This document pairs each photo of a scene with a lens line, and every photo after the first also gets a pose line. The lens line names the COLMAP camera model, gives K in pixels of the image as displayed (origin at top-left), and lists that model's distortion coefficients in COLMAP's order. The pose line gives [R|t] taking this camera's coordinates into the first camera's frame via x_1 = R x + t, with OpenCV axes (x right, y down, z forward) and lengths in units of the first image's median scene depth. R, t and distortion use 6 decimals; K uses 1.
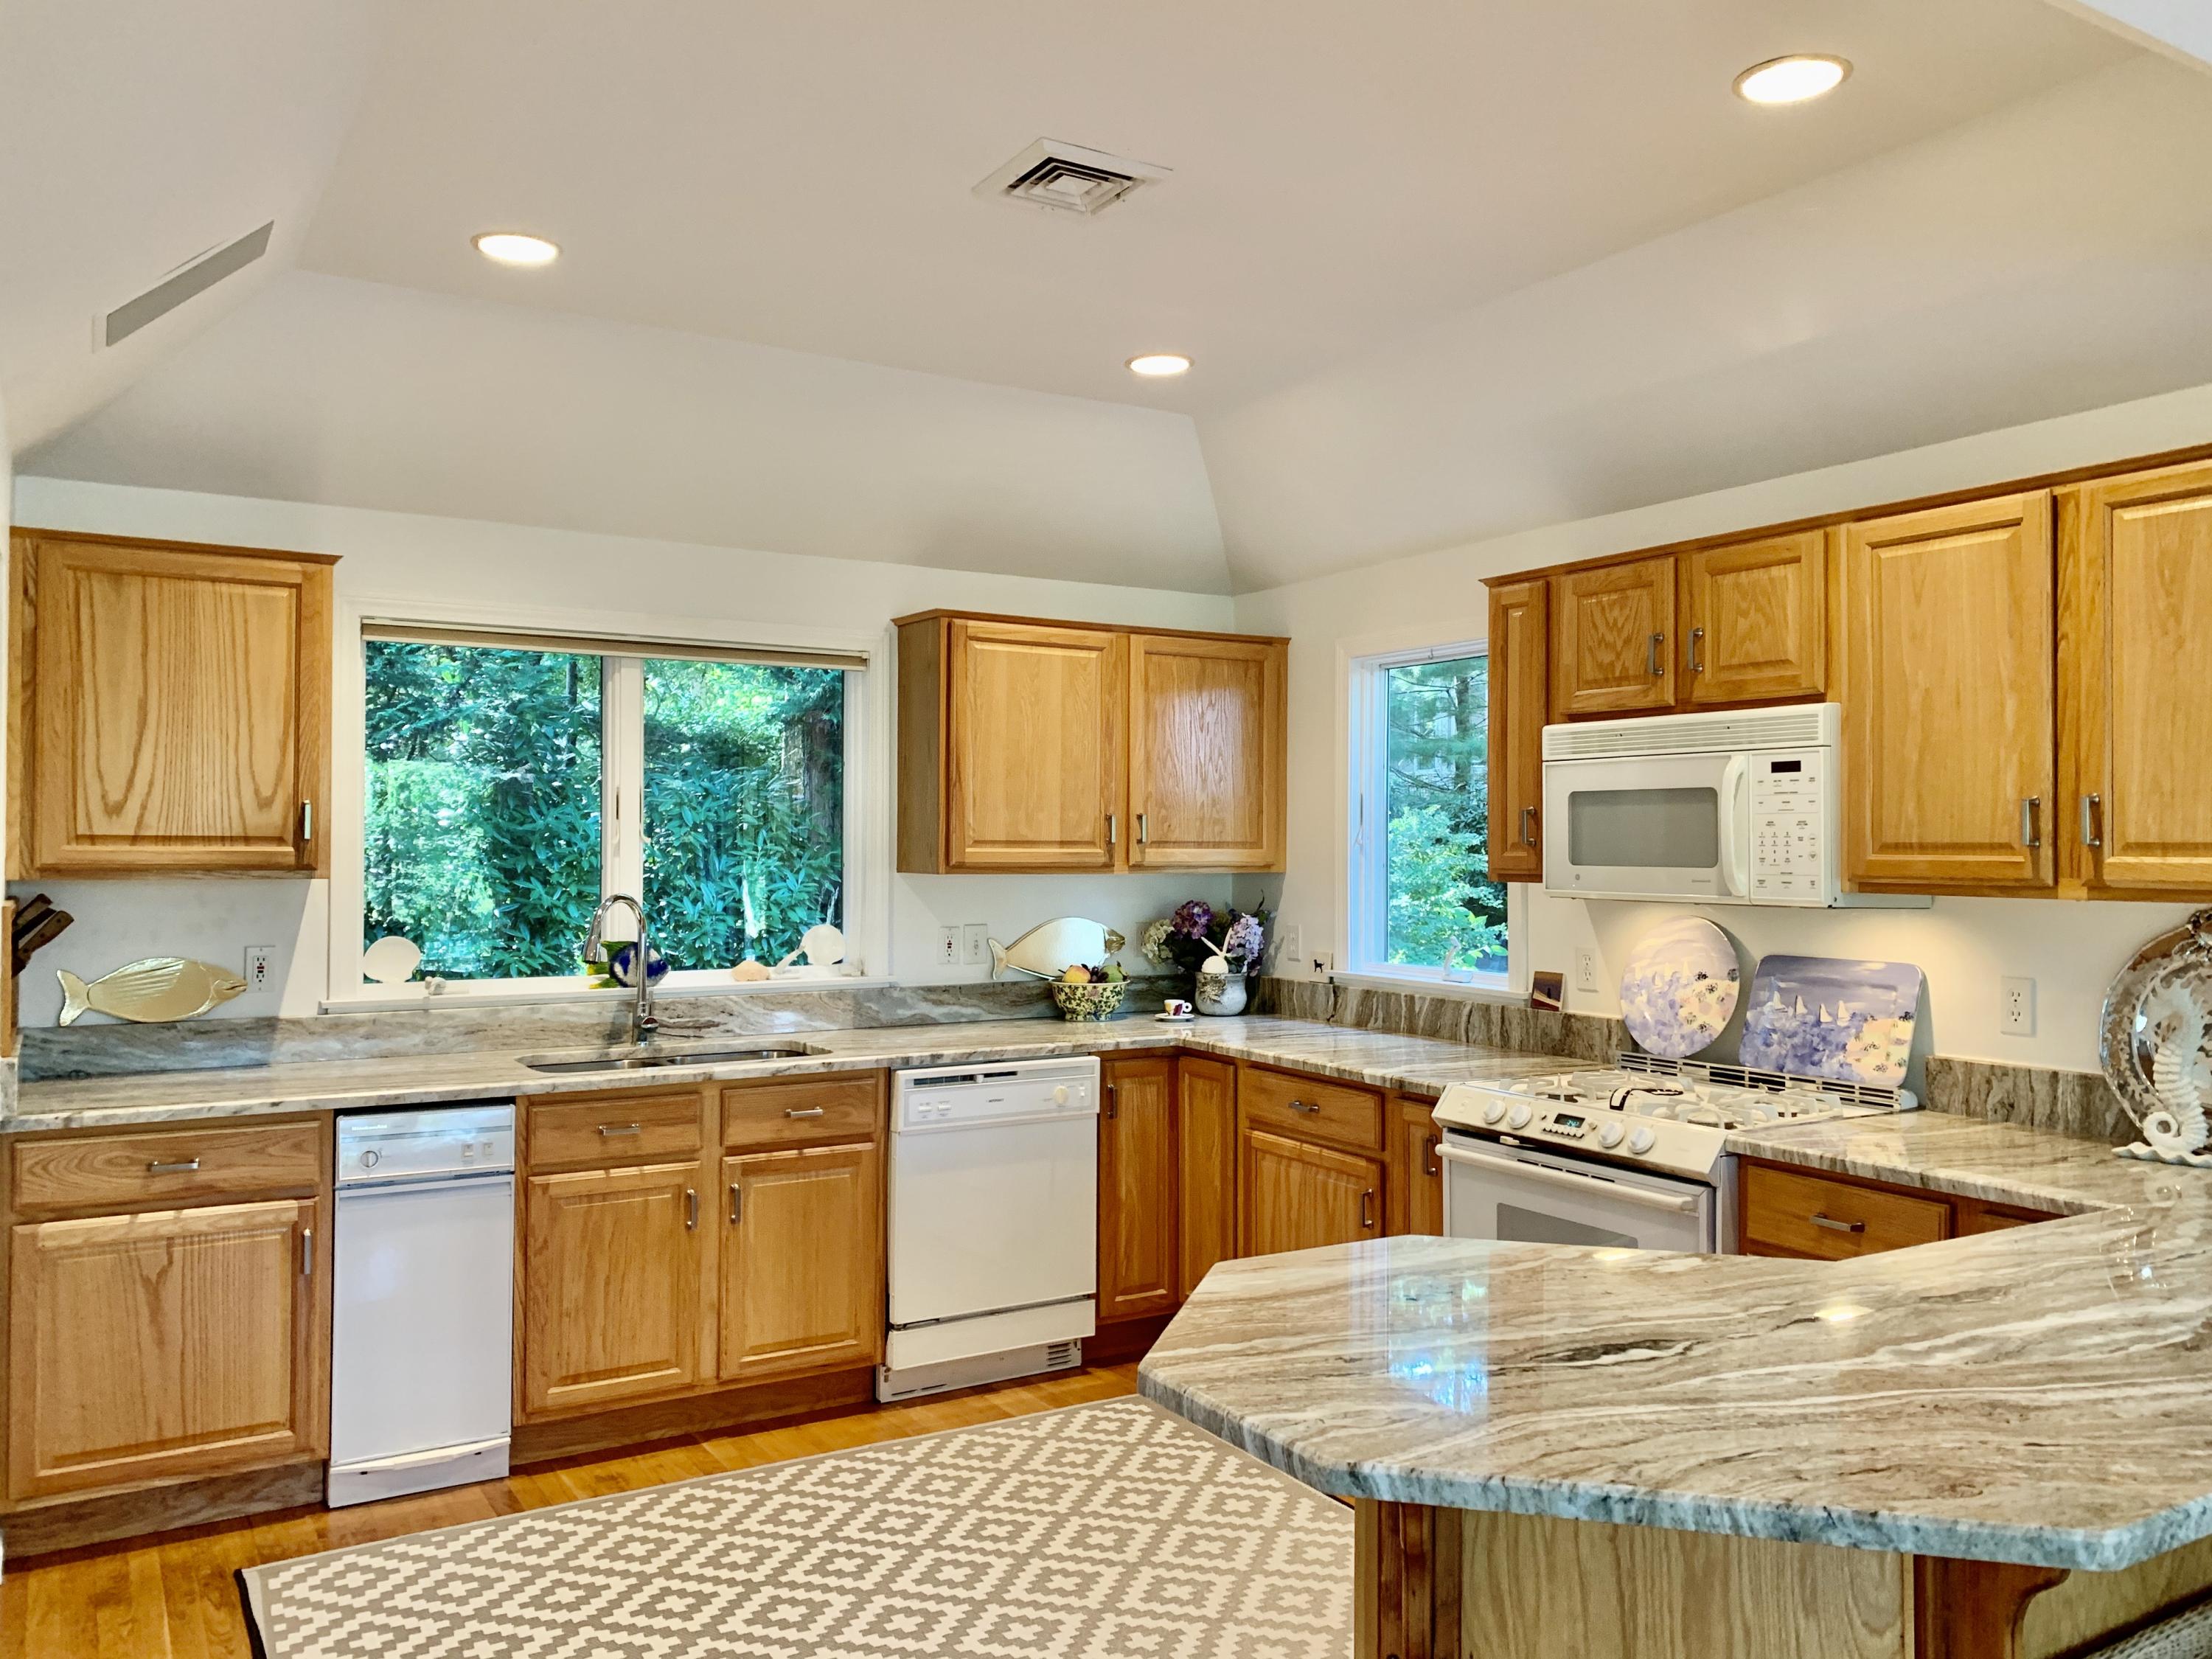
lens RADIAL K [[1682.1, 0, 1111.3], [0, 1682.1, 822.5], [0, 0, 1]] dist [0.088505, -0.137284]
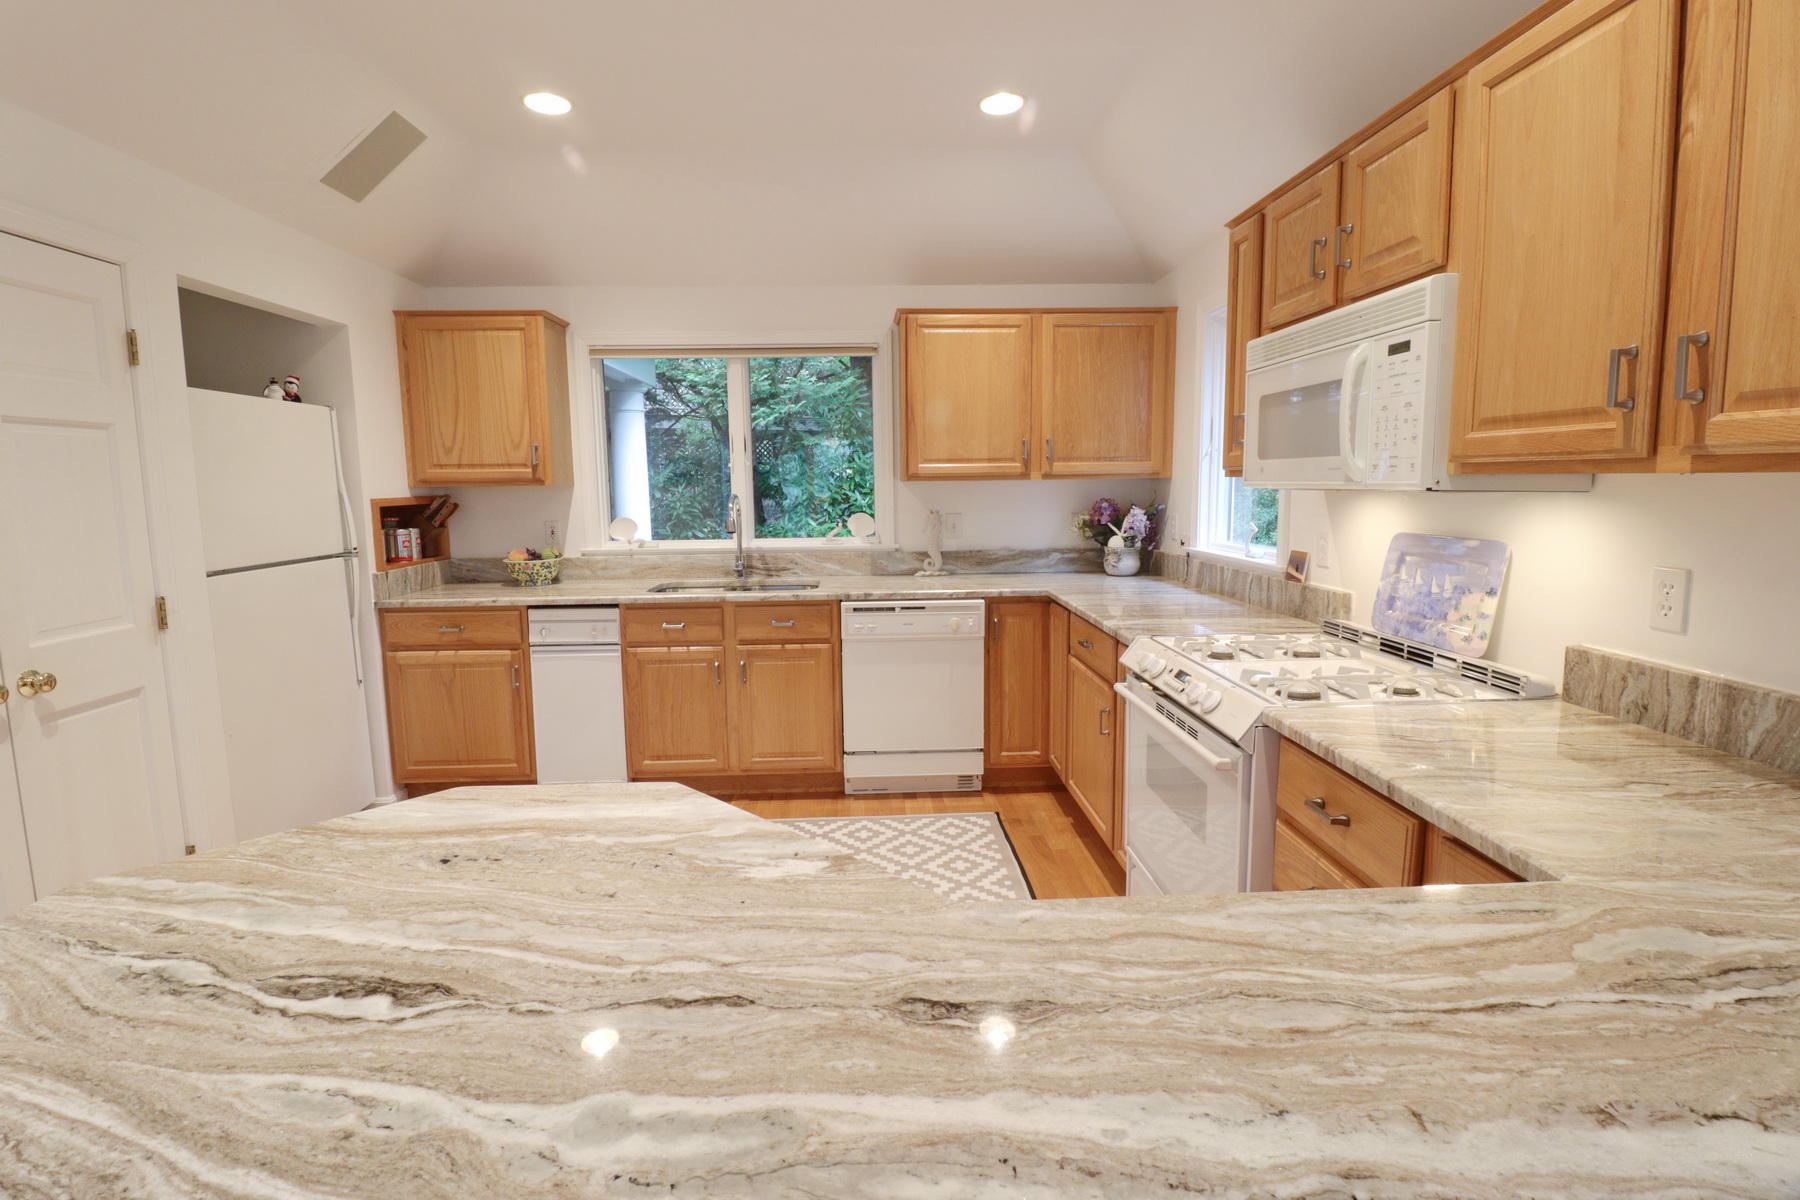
lens RADIAL K [[831.1, 0, 888.2], [0, 831.1, 578.2], [0, 0, 1]] dist [0.001888, -0.016427]
pose [[0.872686, 0.041268, -0.486536, 0.332873], [0.022540, 0.991955, 0.124567, 0.029256], [0.487762, -0.119674, 0.864735, 0.372833]]
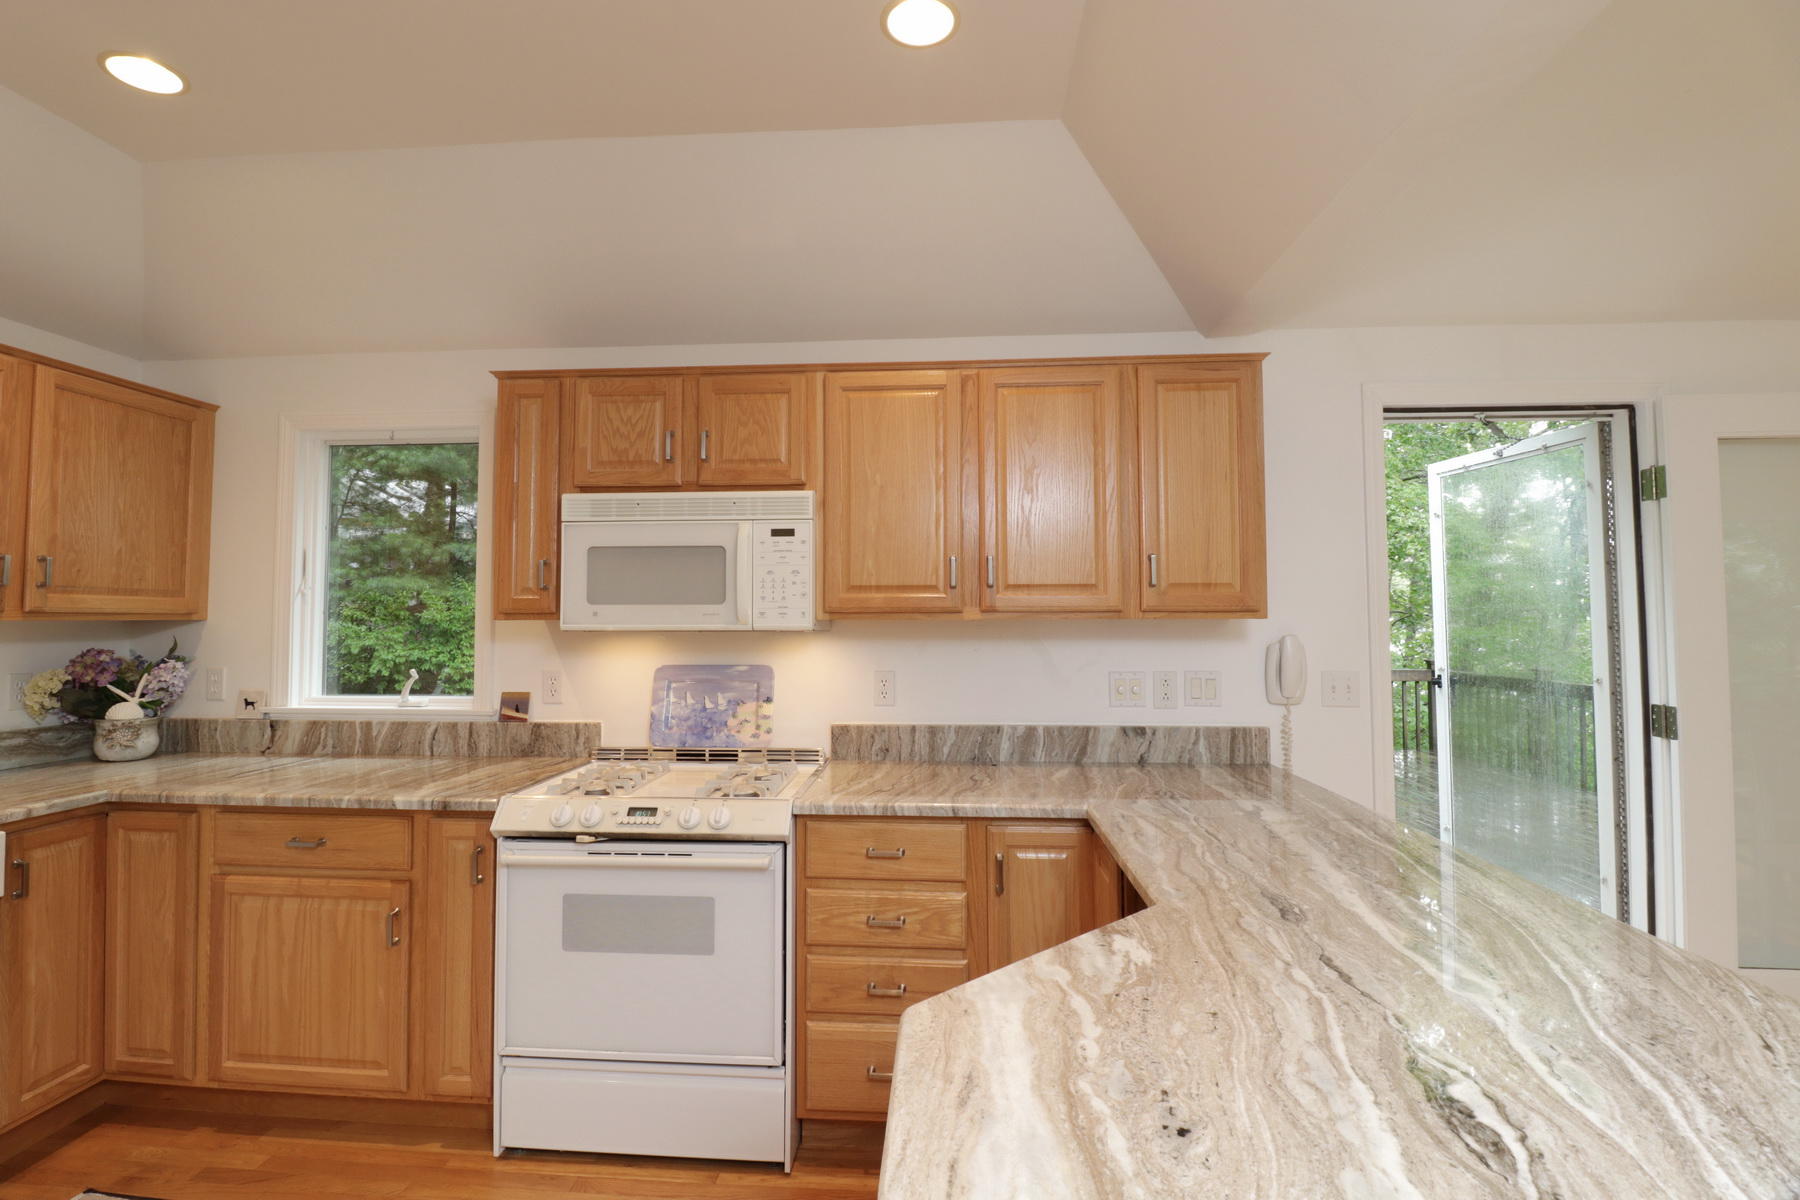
lens RADIAL K [[830.1, 0, 894.3], [0, 830.1, 576.0], [0, 0, 1]] dist [-0.000085, -0.013229]
pose [[0.577467, 0.036502, 0.815597, -0.103628], [-0.006559, 0.999175, -0.040074, 0.027504], [-0.816387, 0.017792, 0.577230, 0.460920]]
